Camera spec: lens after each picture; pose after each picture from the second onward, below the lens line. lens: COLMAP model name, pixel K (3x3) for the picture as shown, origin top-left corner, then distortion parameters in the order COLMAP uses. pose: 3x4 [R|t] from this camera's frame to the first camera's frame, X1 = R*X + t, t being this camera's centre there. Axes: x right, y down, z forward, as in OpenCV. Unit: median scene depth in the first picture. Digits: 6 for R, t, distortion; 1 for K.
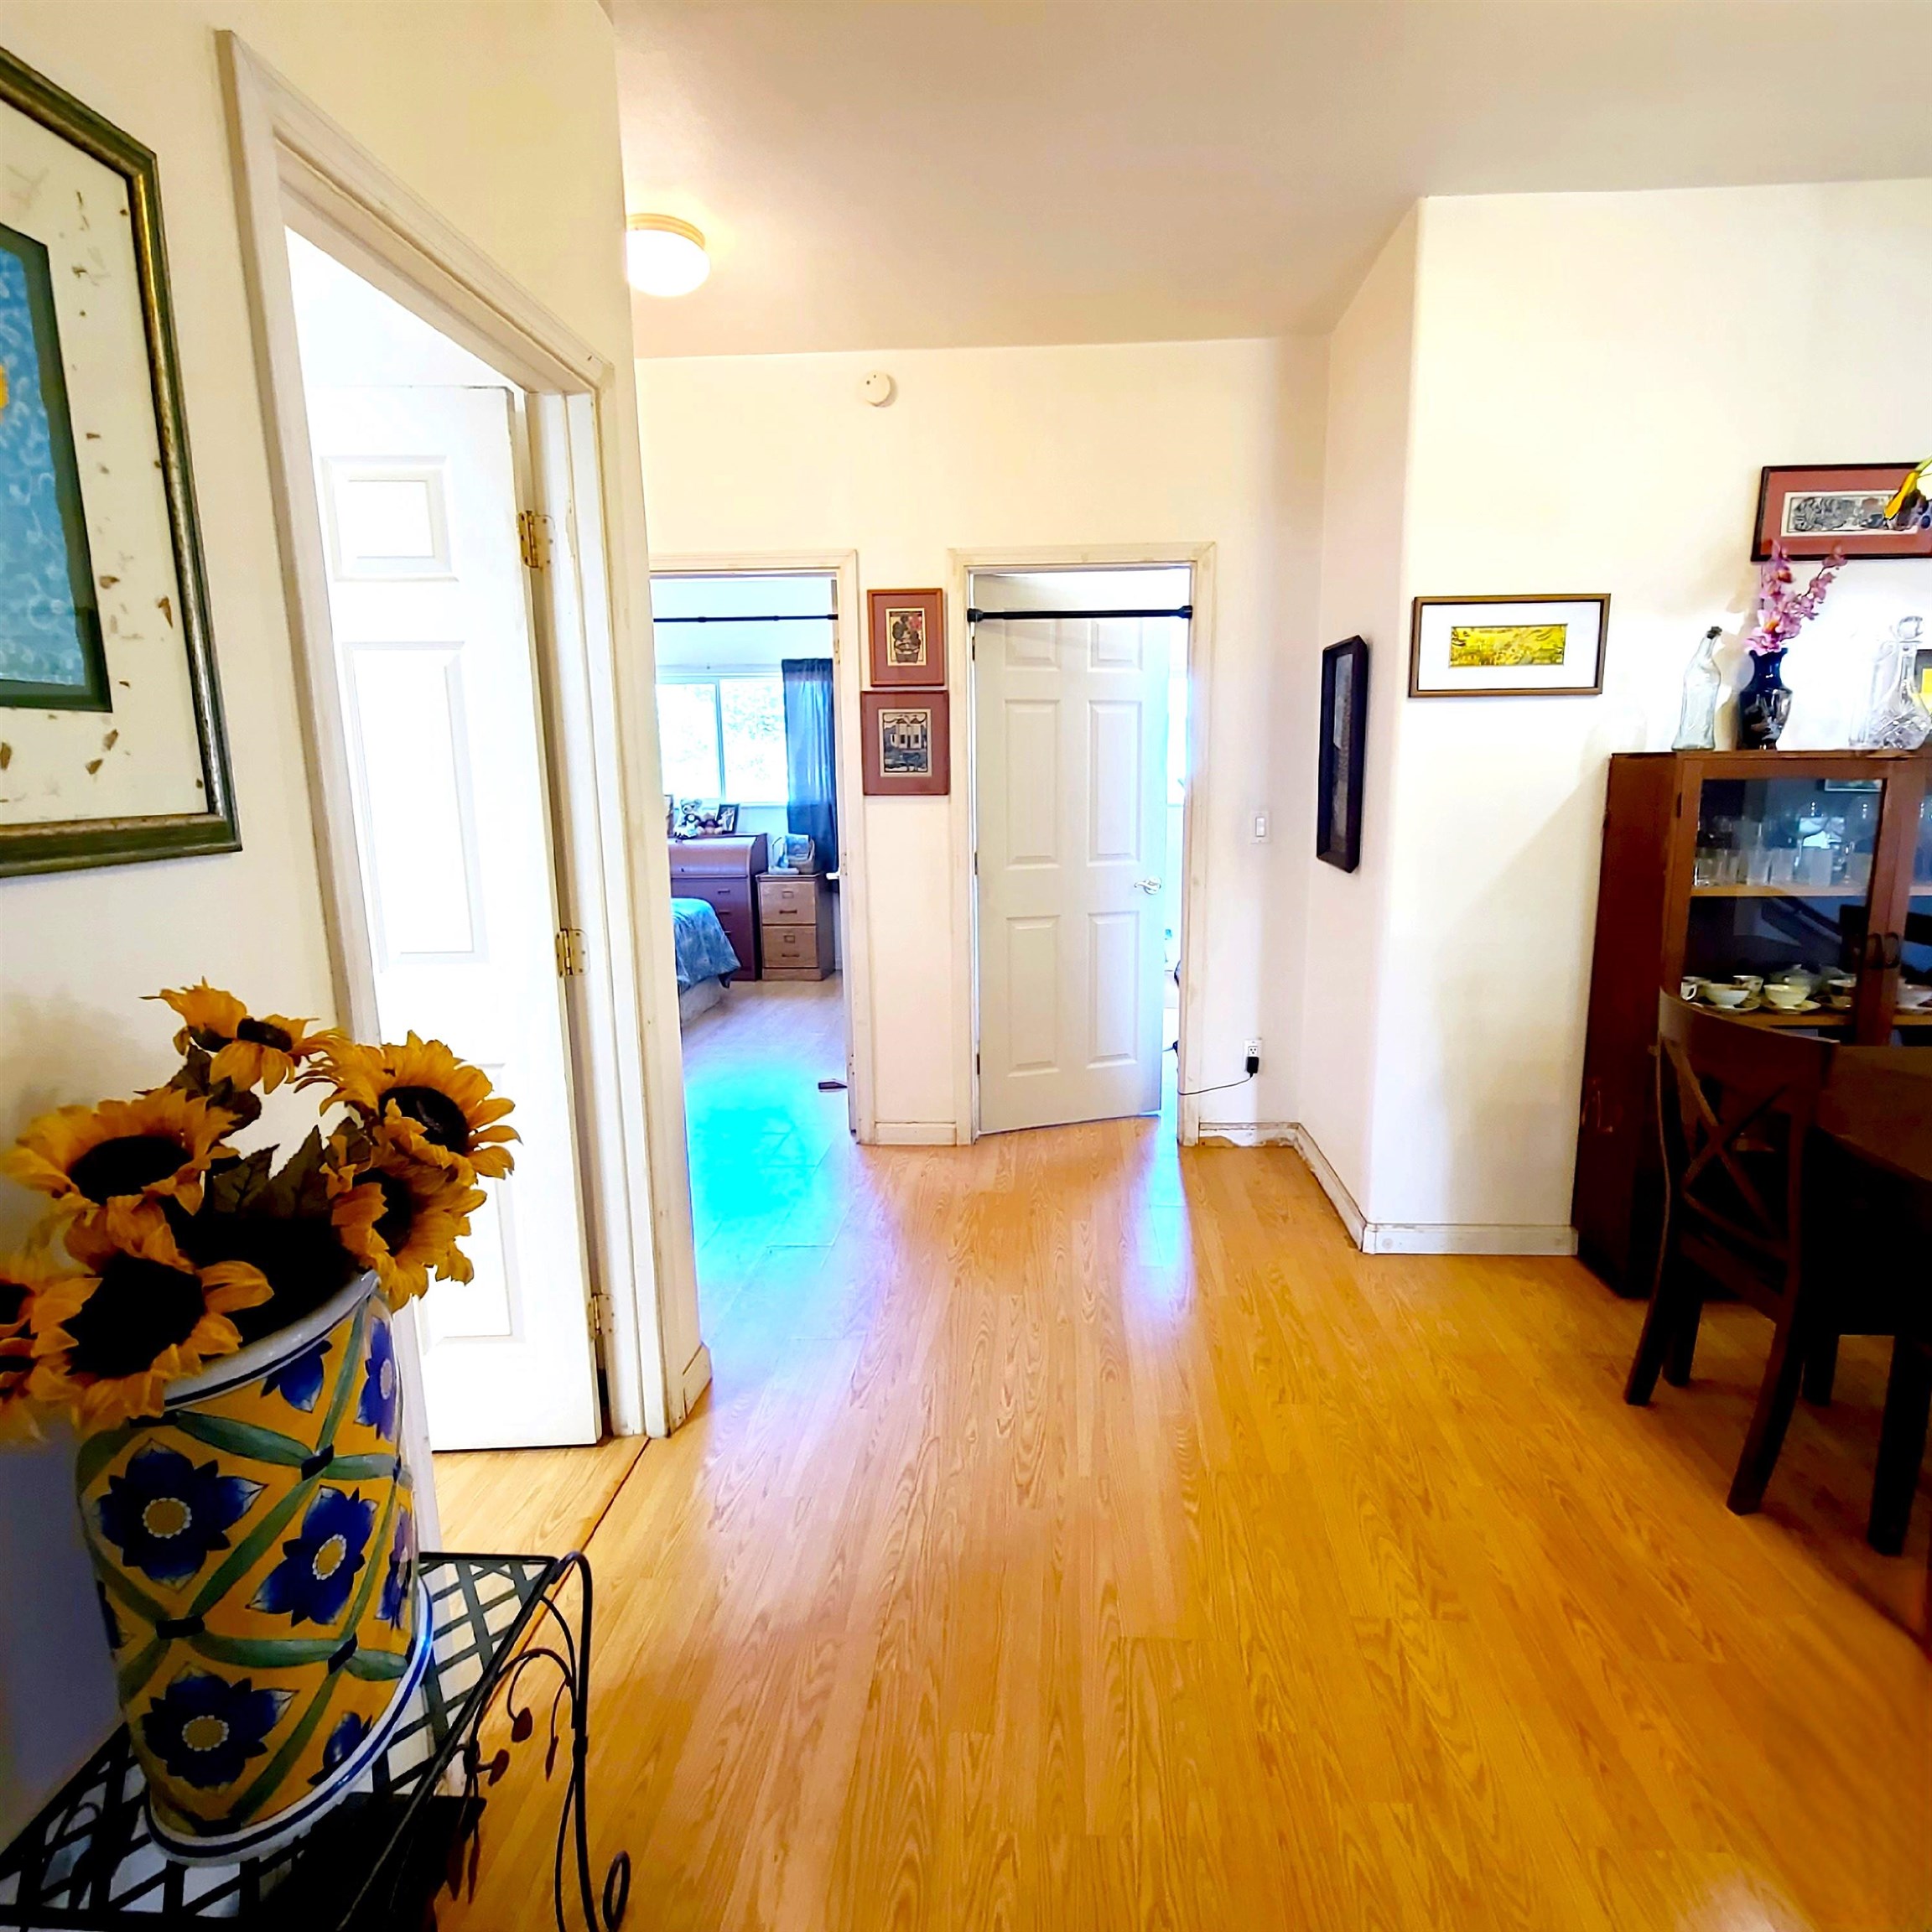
lens RADIAL K [[1053.7, 0, 1001.2], [0, 1053.7, 954.1], [0, 0, 1]] dist [0.000899, 0.000647]
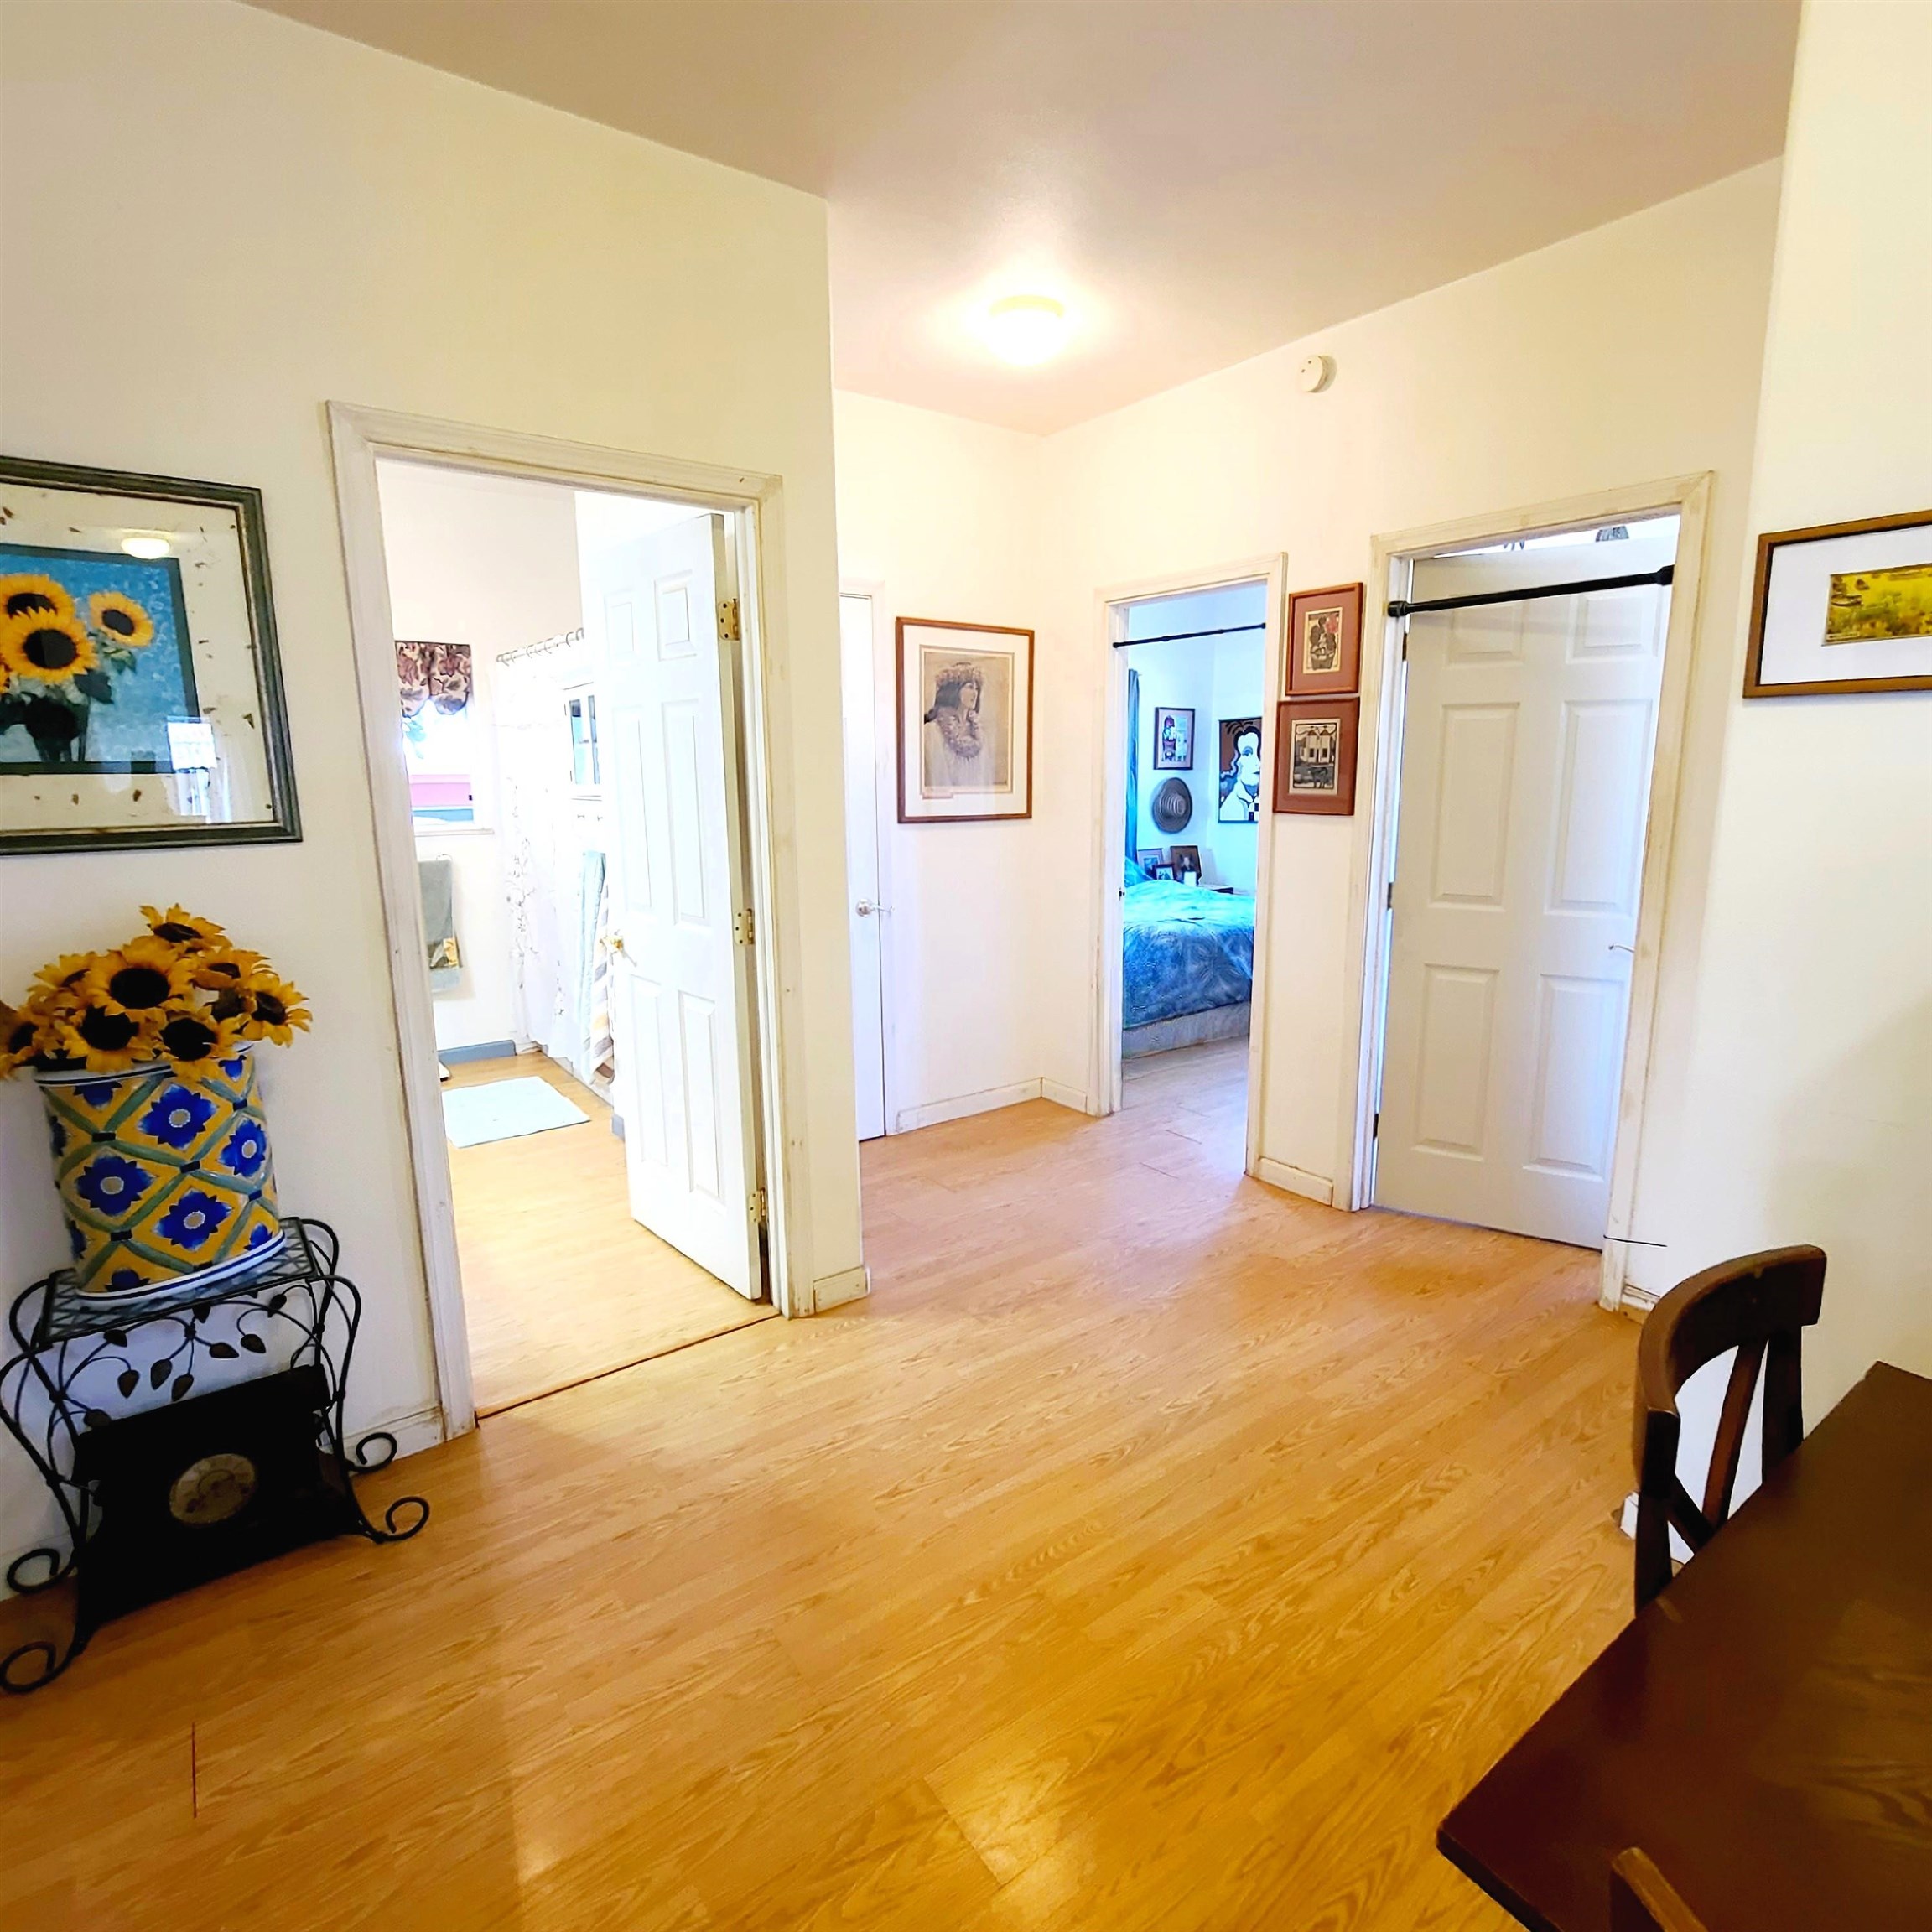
lens RADIAL K [[1054.6, 0, 1002.6], [0, 1054.6, 954.2], [0, 0, 1]] dist [-0.000125, 0.002061]
pose [[0.651067, 0.142410, -0.745541, 0.475090], [-0.136288, 0.988211, 0.069746, -0.062687], [0.746684, 0.056199, 0.662801, 0.216557]]
